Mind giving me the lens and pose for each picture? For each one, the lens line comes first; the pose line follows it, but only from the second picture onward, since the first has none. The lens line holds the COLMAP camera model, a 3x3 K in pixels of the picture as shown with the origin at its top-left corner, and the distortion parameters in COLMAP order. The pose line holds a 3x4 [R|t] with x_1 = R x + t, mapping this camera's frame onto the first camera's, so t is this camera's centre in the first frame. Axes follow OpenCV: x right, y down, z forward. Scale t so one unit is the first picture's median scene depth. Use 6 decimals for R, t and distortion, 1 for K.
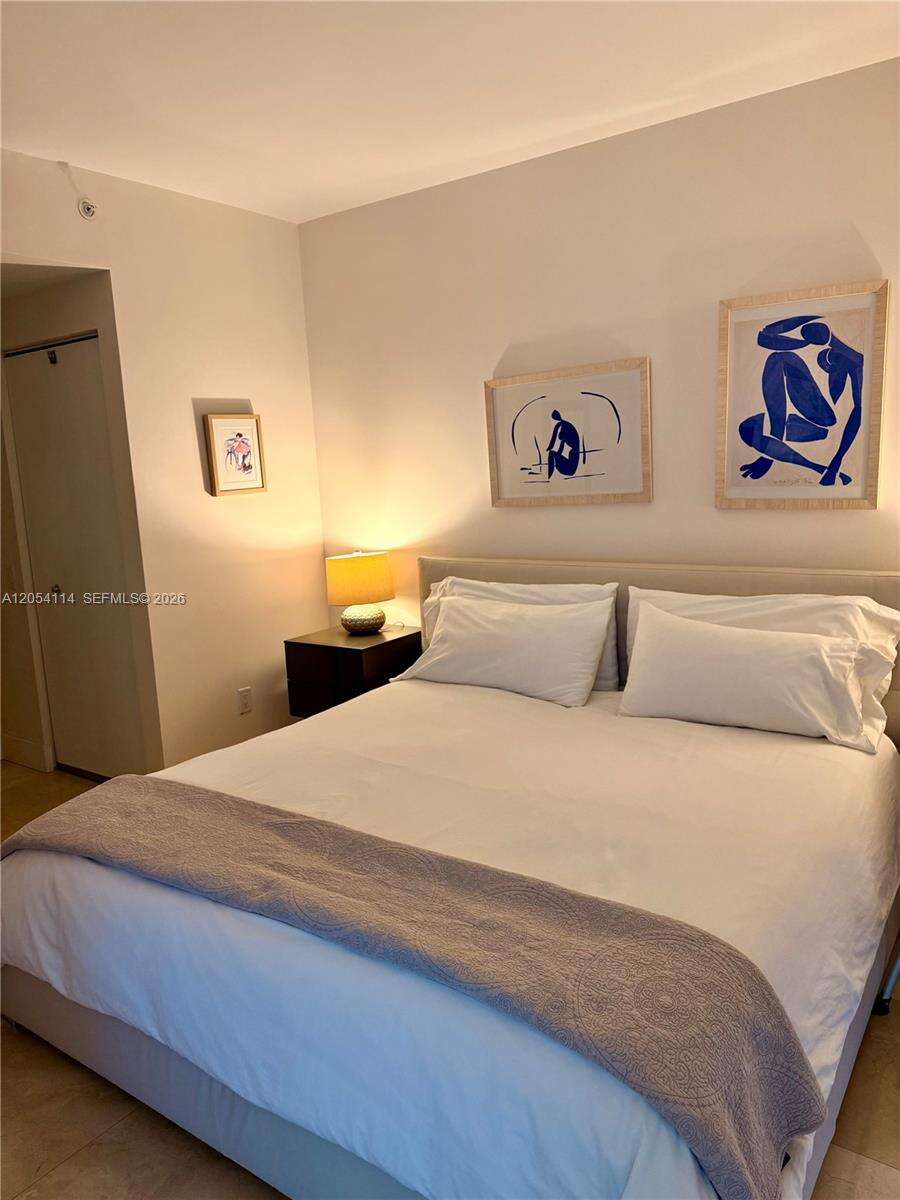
lens RADIAL K [[853.1, 0, 450.0], [0, 853.1, 600.0], [0, 0, 1]] dist [0.114243, -0.158158]
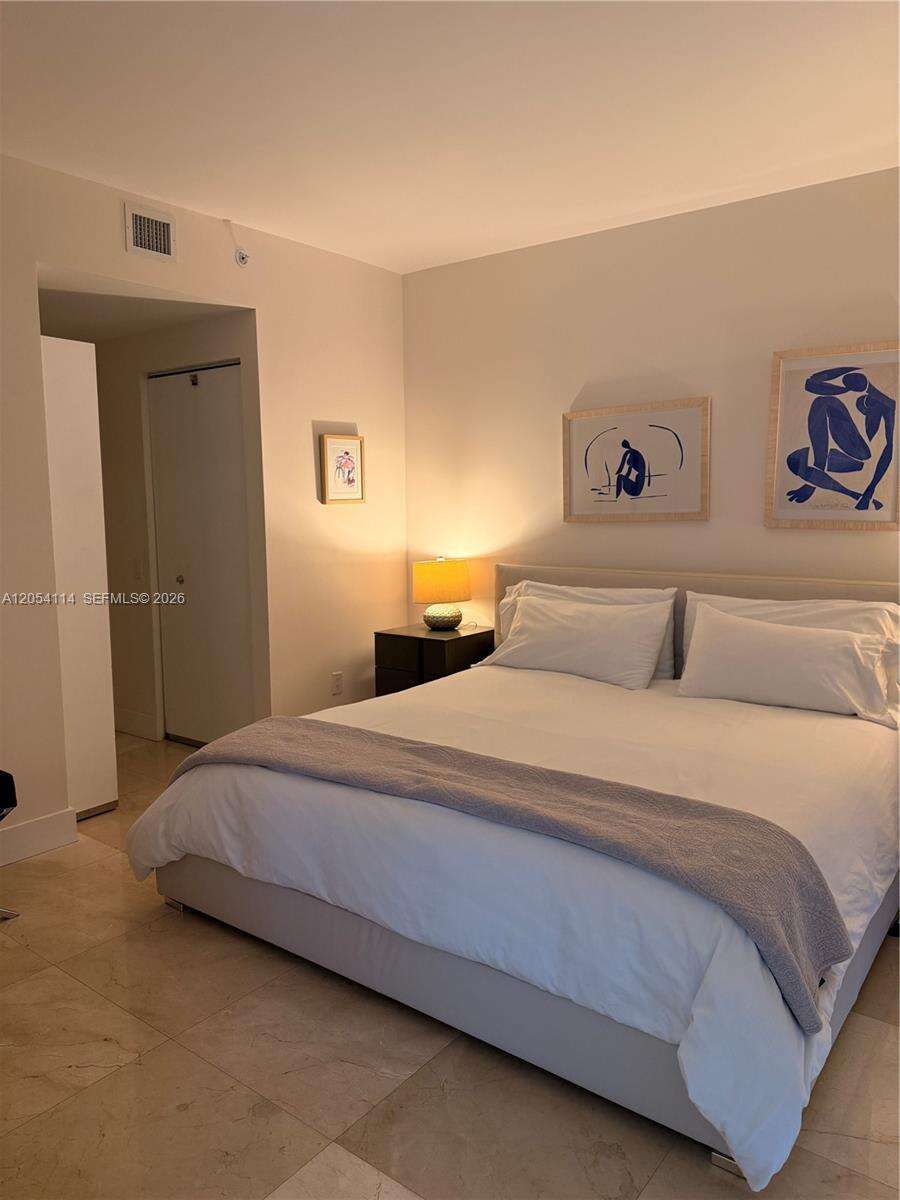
lens RADIAL K [[845.2, 0, 450.0], [0, 845.2, 600.0], [0, 0, 1]] dist [0.155610, -0.282976]
pose [[0.998563, 0.044856, -0.029313, -0.075006], [-0.046092, 0.998013, -0.042956, 0.059368], [0.027328, 0.044245, 0.998647, -0.160676]]
